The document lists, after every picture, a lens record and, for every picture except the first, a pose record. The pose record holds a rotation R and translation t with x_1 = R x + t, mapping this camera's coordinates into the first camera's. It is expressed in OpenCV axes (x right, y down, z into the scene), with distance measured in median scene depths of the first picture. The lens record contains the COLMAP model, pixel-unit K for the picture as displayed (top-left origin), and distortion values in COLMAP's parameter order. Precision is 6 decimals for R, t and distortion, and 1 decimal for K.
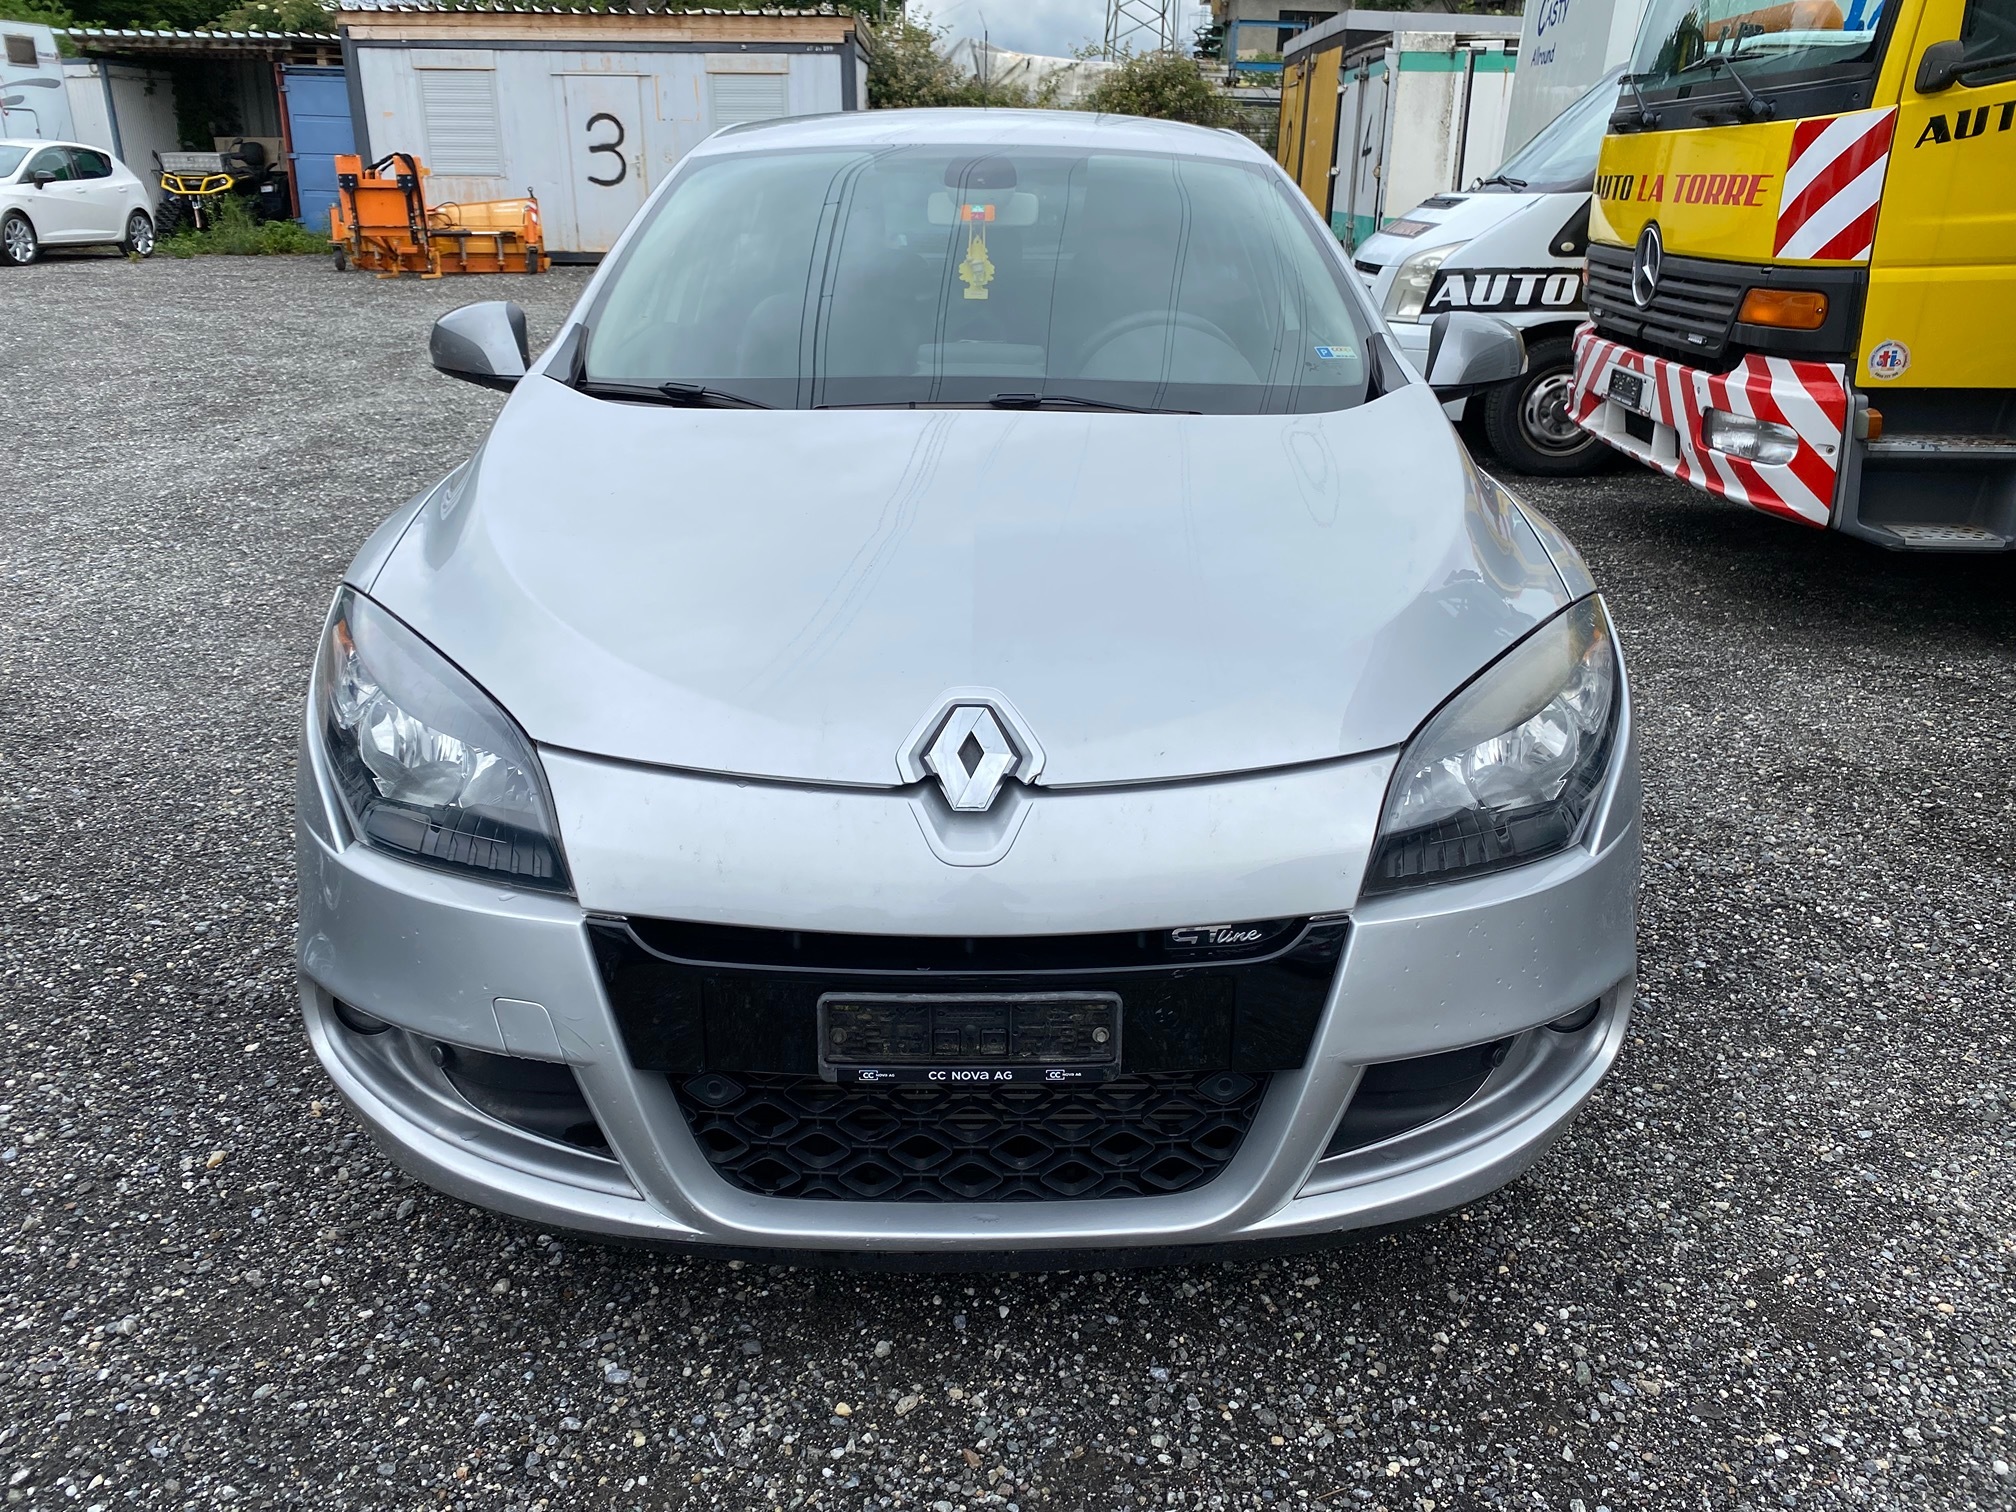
lens RADIAL K [[1591.9, 0, 1008.0], [0, 1591.9, 756.0], [0, 0, 1]] dist [0.054318, -0.055804]
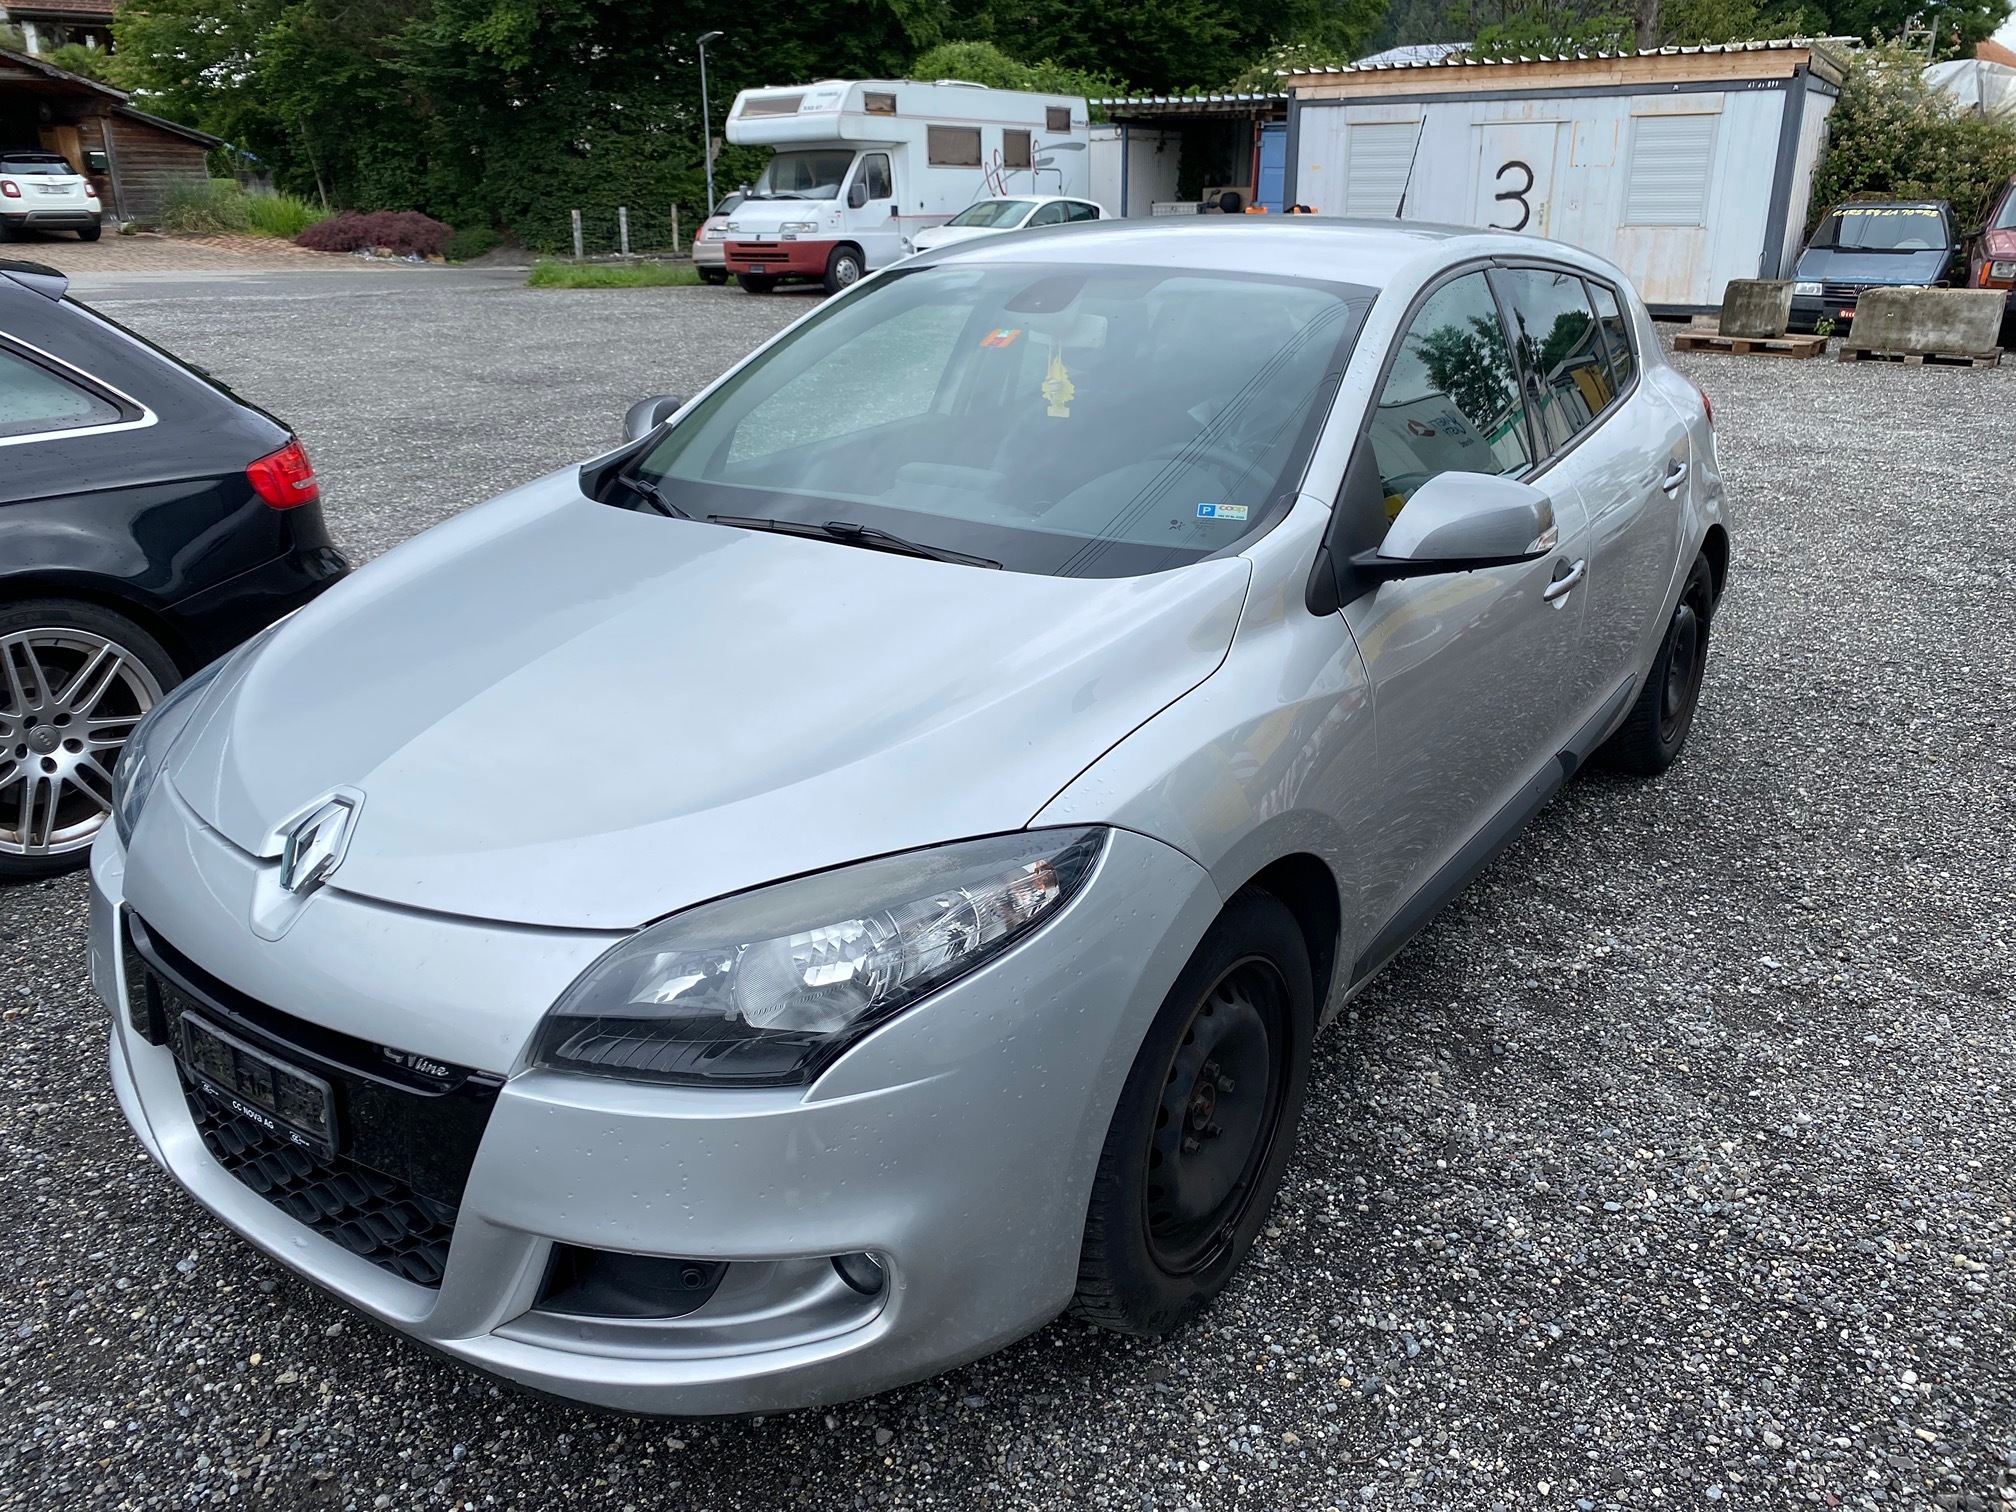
lens RADIAL K [[1607.0, 0, 1008.0], [0, 1607.0, 756.0], [0, 0, 1]] dist [0.003098, -0.004681]
pose [[0.806657, 0.185879, -0.561030, 0.119172], [-0.194822, 0.979828, 0.044517, -0.025102], [0.557987, 0.073391, 0.826598, 0.036267]]
